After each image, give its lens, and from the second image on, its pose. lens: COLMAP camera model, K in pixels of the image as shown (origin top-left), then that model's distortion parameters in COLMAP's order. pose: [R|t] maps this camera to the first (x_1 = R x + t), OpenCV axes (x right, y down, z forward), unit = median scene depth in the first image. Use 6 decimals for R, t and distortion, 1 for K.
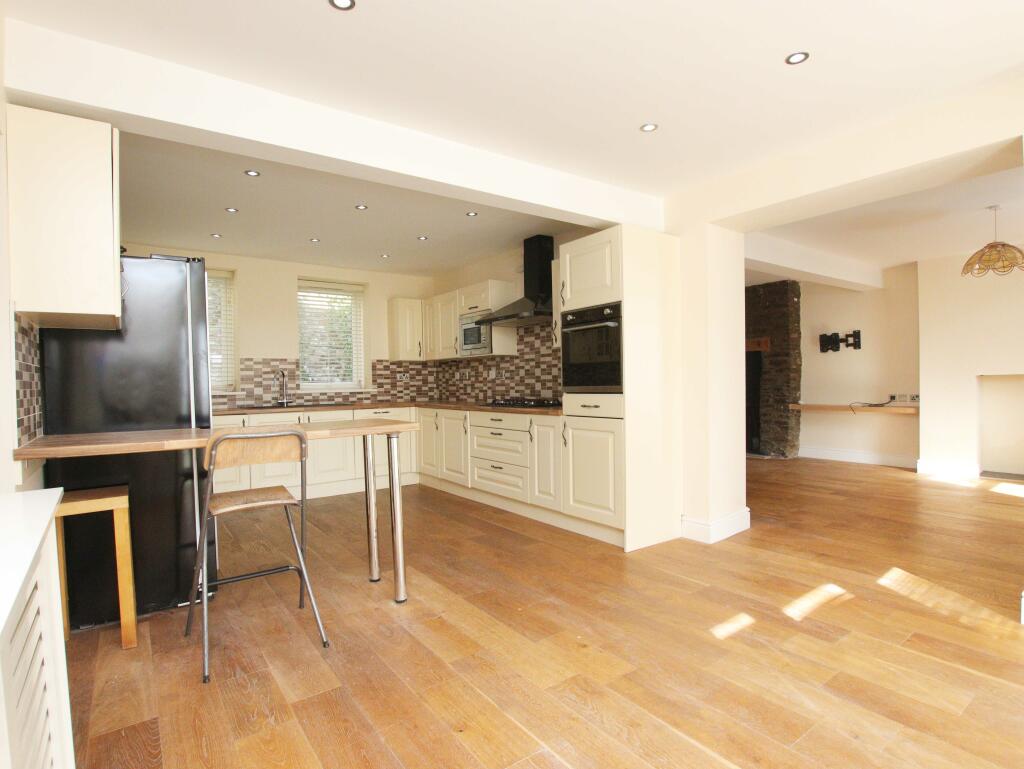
lens RADIAL K [[534.2, 0, 510.3], [0, 534.2, 392.8], [0, 0, 1]] dist [-0.030354, 0.000561]
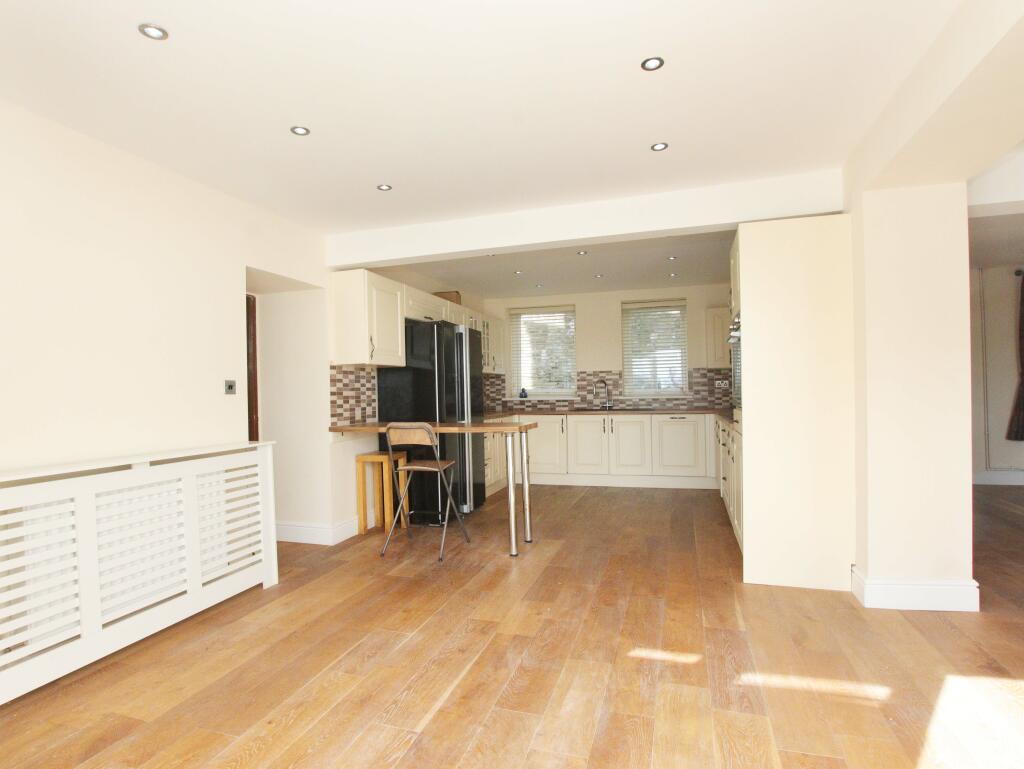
lens RADIAL K [[534.2, 0, 510.3], [0, 534.2, 392.8], [0, 0, 1]] dist [-0.030354, 0.000561]
pose [[0.589825, 0.007168, -0.807499, 0.470562], [-0.006408, 0.999971, 0.004196, -0.018111], [0.807505, 0.002699, 0.589854, 0.092322]]
